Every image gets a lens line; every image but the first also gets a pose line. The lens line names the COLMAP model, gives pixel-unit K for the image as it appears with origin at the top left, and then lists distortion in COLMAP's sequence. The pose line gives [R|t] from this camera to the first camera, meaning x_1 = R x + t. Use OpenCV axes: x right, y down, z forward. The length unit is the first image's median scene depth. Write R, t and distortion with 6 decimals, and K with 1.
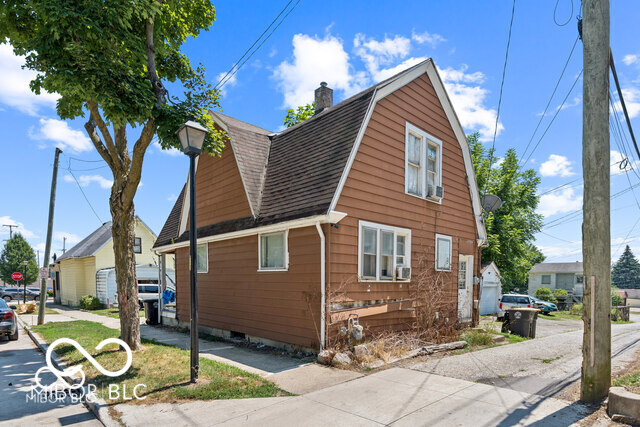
lens RADIAL K [[347.2, 0, 320.0], [0, 347.2, 213.5], [0, 0, 1]] dist [-0.000212, -0.000206]
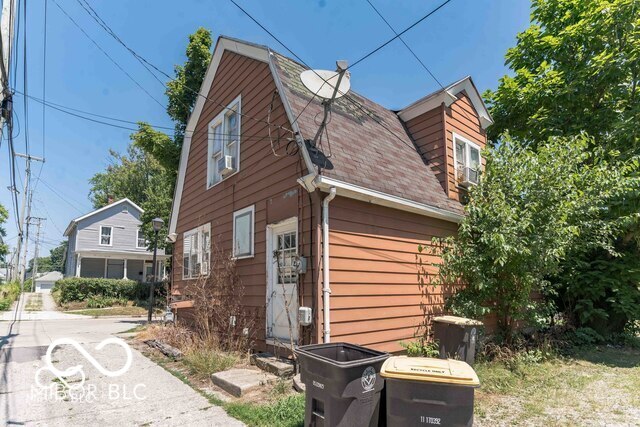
lens RADIAL K [[347.2, 0, 320.0], [0, 347.2, 213.5], [0, 0, 1]] dist [-0.000212, -0.000206]
pose [[-0.049756, -0.281910, -0.958150, 1.060903], [0.142293, 0.947551, -0.286181, 0.307910], [0.988573, -0.150578, -0.007033, 1.193907]]
